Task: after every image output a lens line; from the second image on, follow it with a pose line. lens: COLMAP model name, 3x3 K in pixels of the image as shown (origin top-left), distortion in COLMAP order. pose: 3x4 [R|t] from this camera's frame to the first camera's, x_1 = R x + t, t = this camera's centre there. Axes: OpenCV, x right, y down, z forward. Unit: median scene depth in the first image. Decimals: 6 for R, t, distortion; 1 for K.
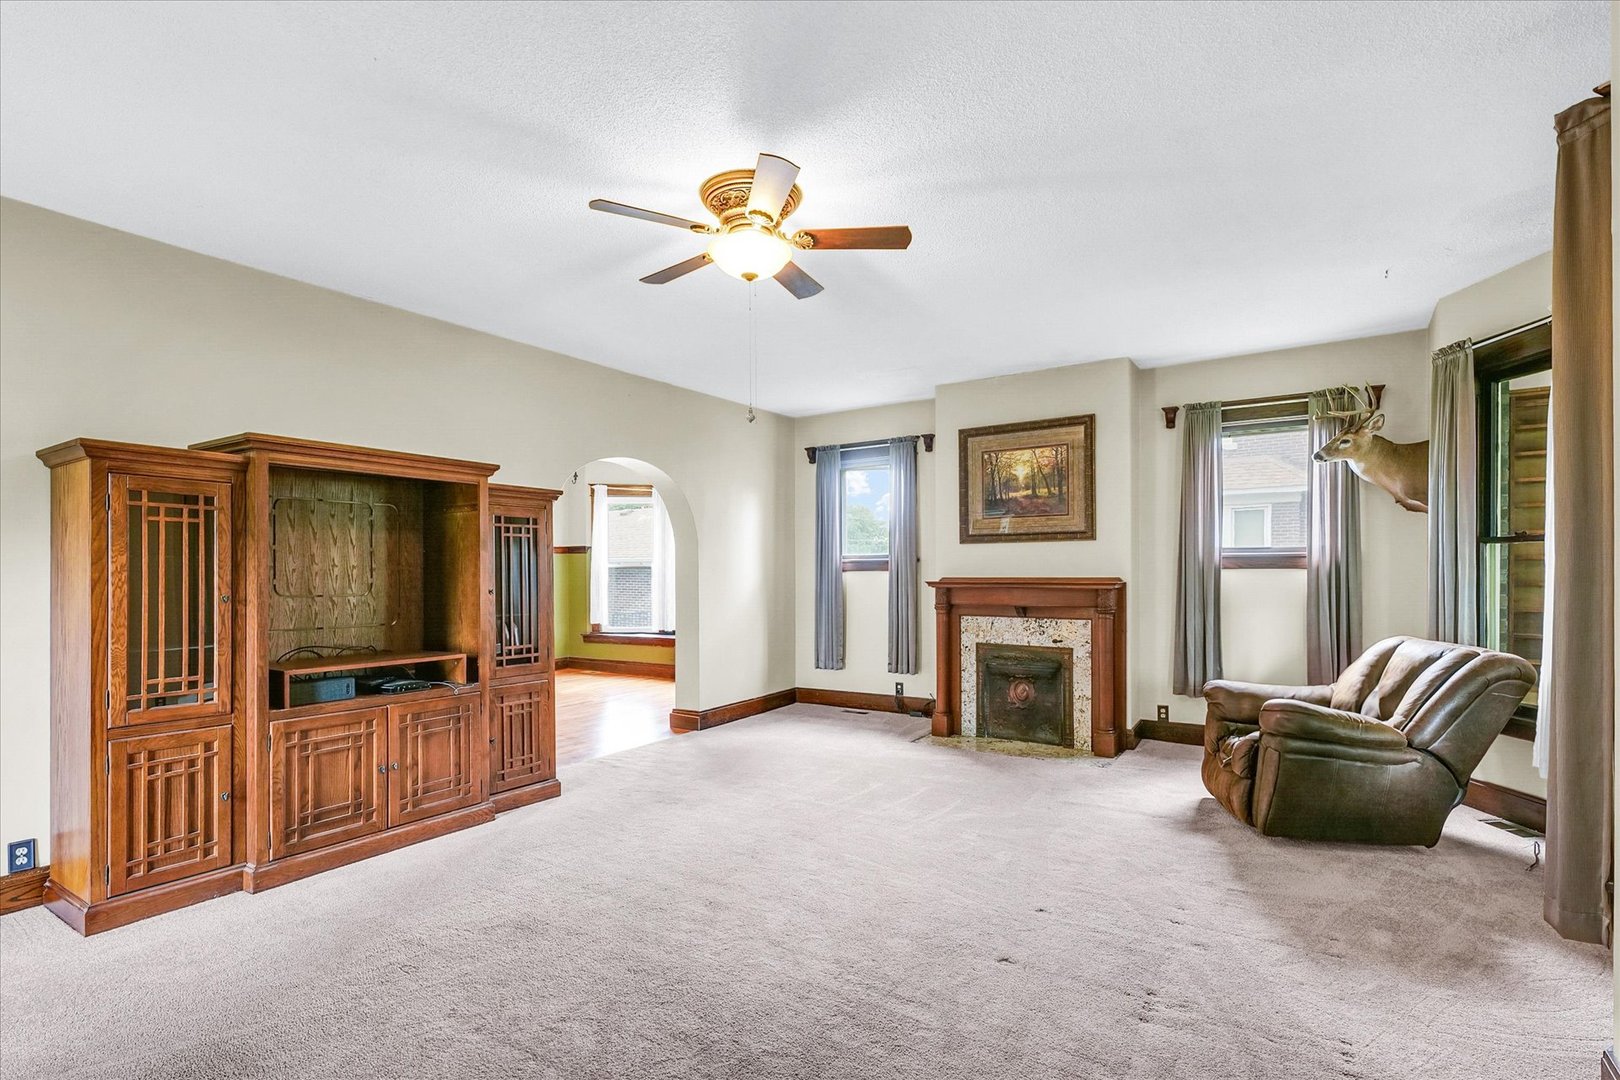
lens RADIAL K [[768.6, 0, 810.9], [0, 768.6, 568.5], [0, 0, 1]] dist [-0.001833, -0.000344]
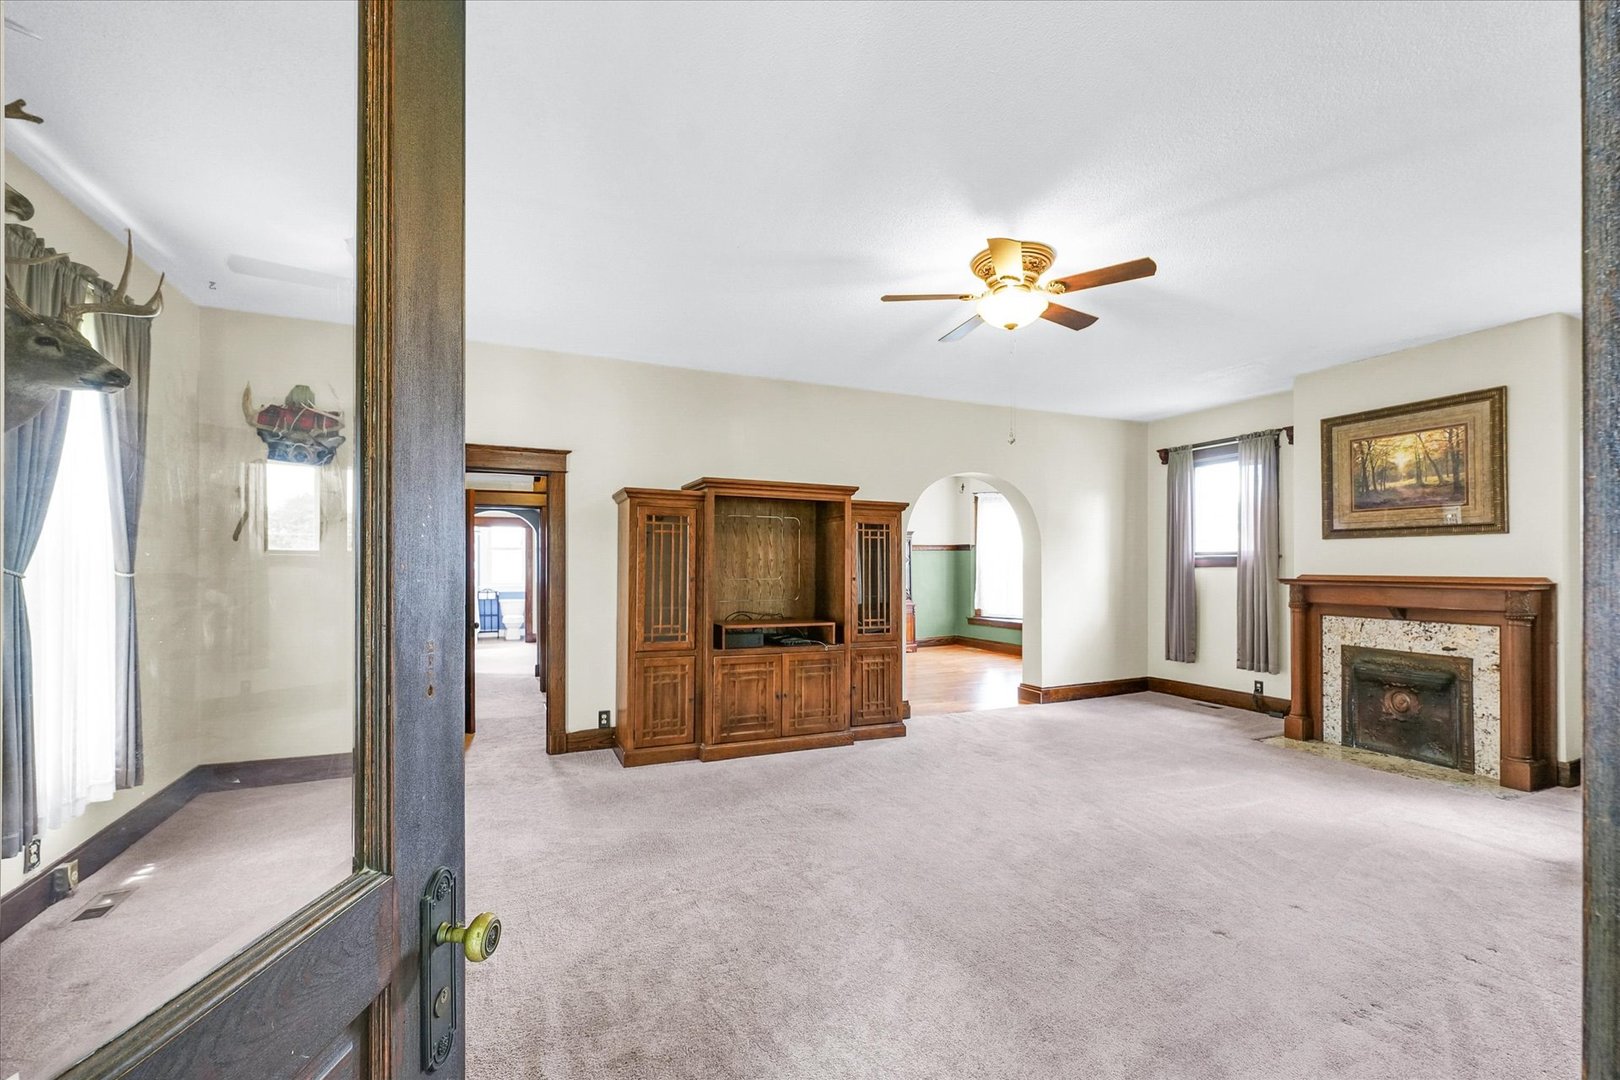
lens RADIAL K [[680.5, 0, 824.5], [0, 680.5, 556.4], [0, 0, 1]] dist [-0.000763, 0.000165]
pose [[0.846091, 0.001758, -0.533036, 0.131728], [-0.007354, 0.999938, -0.008376, 0.000555], [0.532988, 0.011007, 0.846051, -0.042089]]
